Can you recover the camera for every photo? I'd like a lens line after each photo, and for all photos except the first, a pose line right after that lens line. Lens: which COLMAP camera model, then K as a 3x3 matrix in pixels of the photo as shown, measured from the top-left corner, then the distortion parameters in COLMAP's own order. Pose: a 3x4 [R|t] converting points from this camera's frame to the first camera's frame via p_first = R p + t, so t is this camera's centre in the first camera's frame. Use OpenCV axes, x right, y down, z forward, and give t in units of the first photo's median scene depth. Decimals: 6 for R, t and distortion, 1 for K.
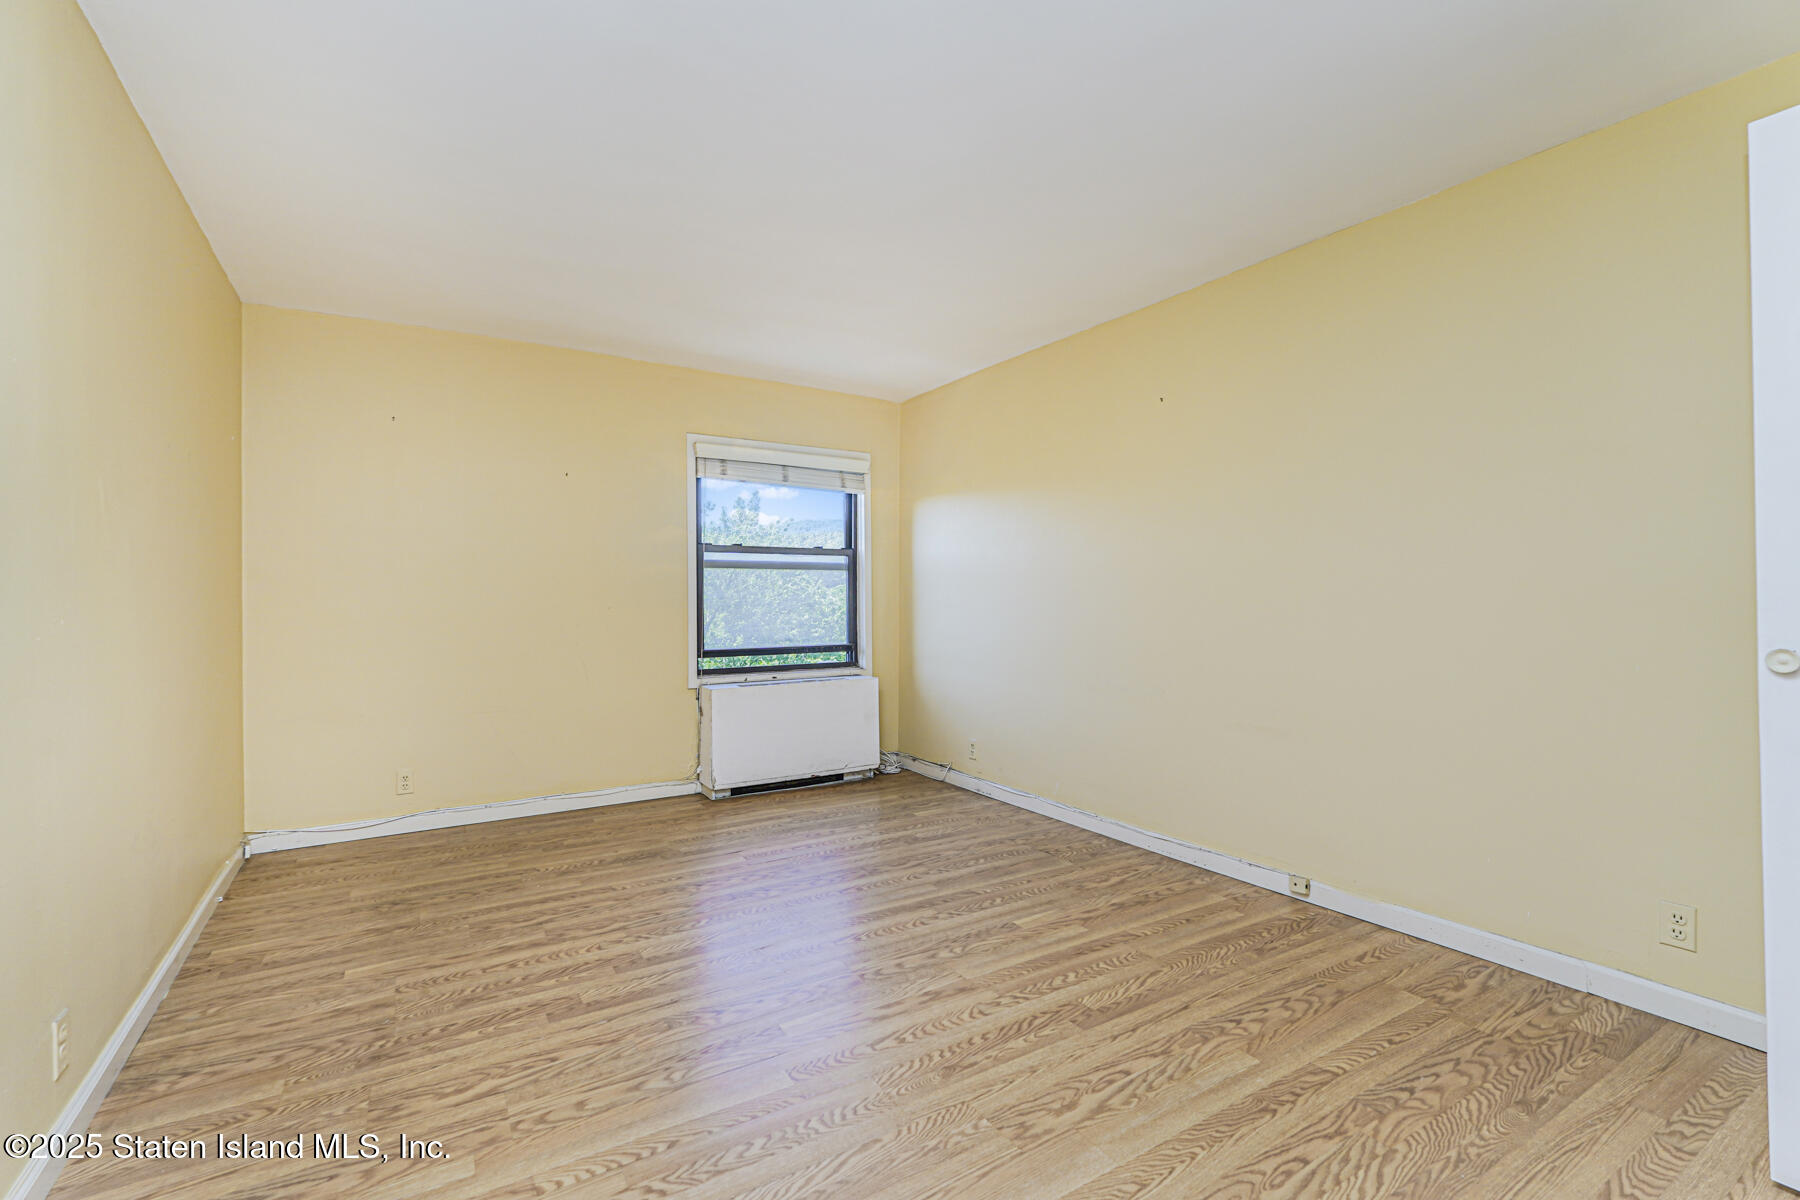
lens RADIAL K [[792.5, 0, 902.7], [0, 792.5, 602.1], [0, 0, 1]] dist [-0.018508, 0.011830]
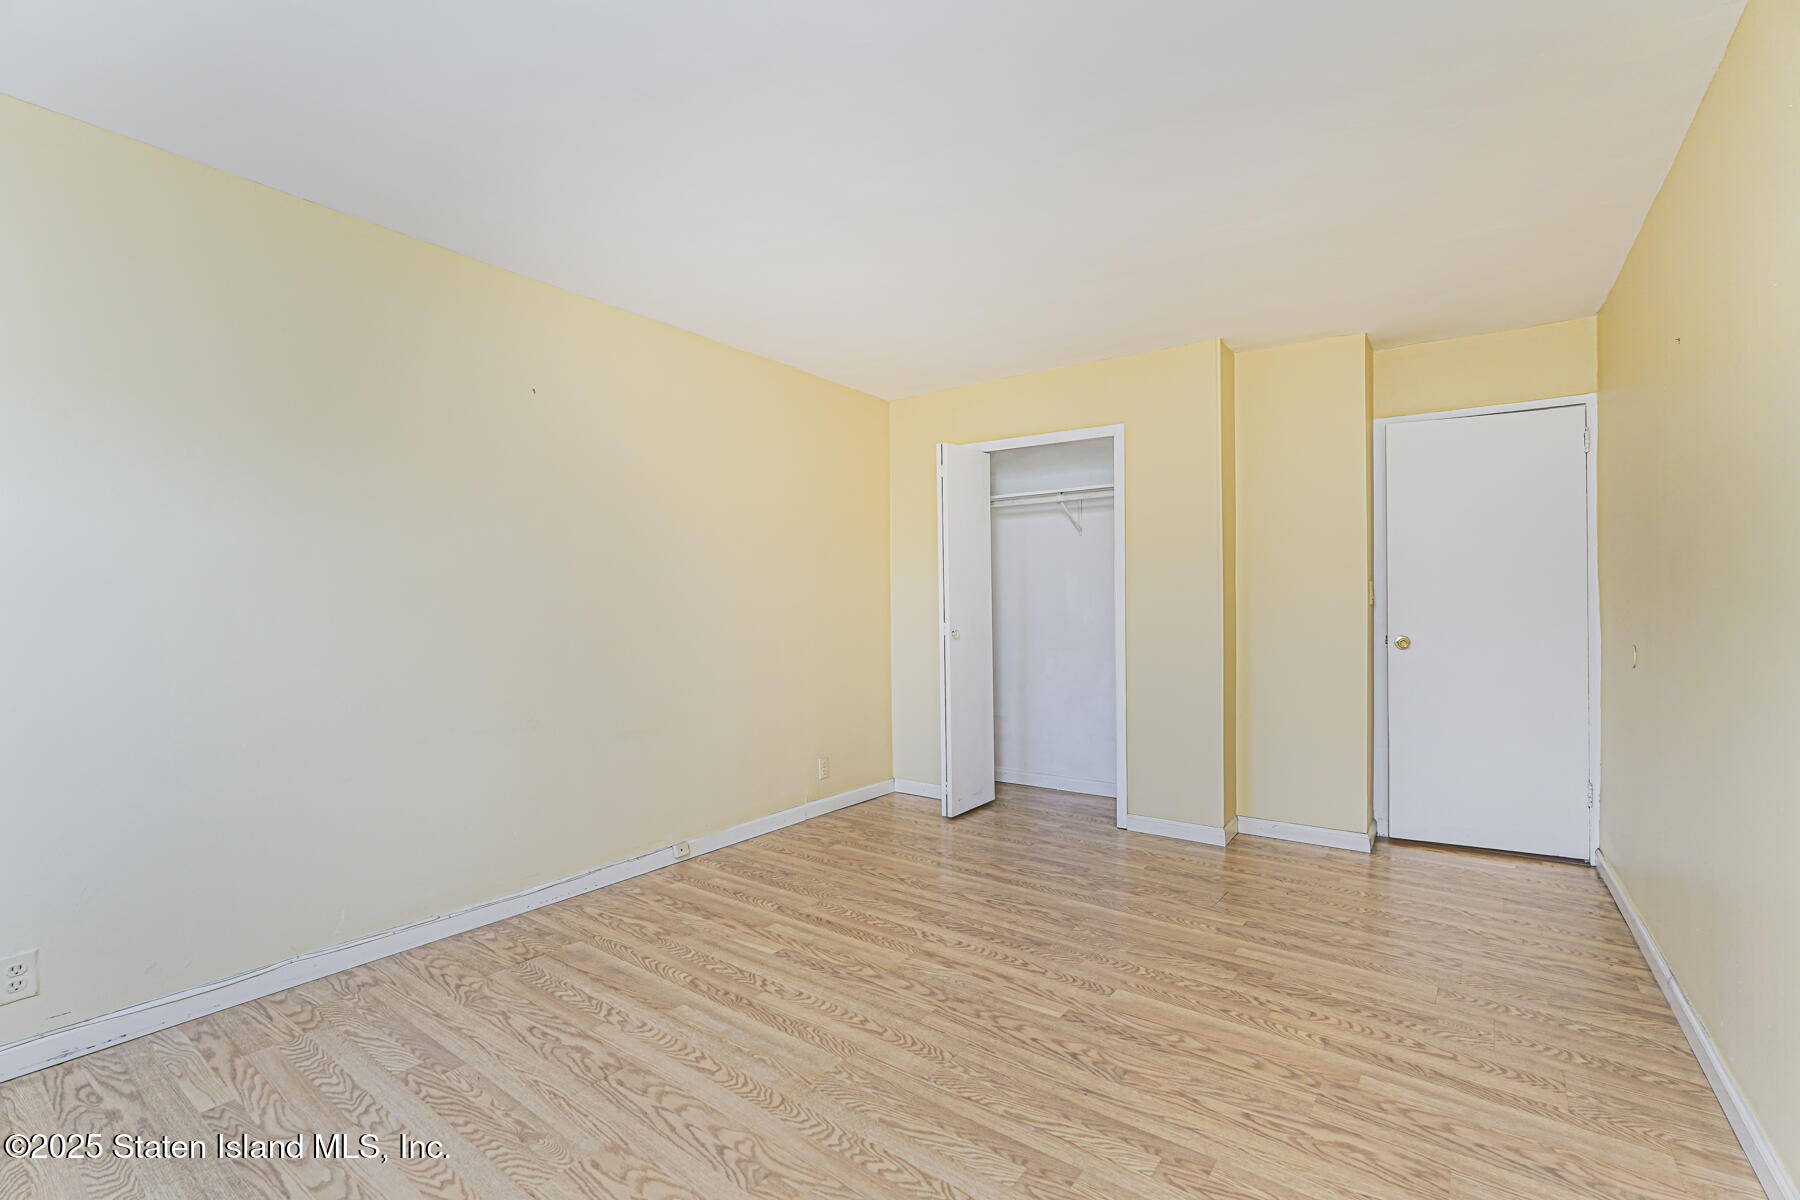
lens RADIAL K [[792.5, 0, 902.7], [0, 792.5, 602.1], [0, 0, 1]] dist [-0.018508, 0.011830]
pose [[-0.368297, 0.009610, 0.929658, -0.977320], [0.007700, 0.999944, -0.007286, -0.016964], [-0.929676, 0.004475, -0.368351, 1.443509]]
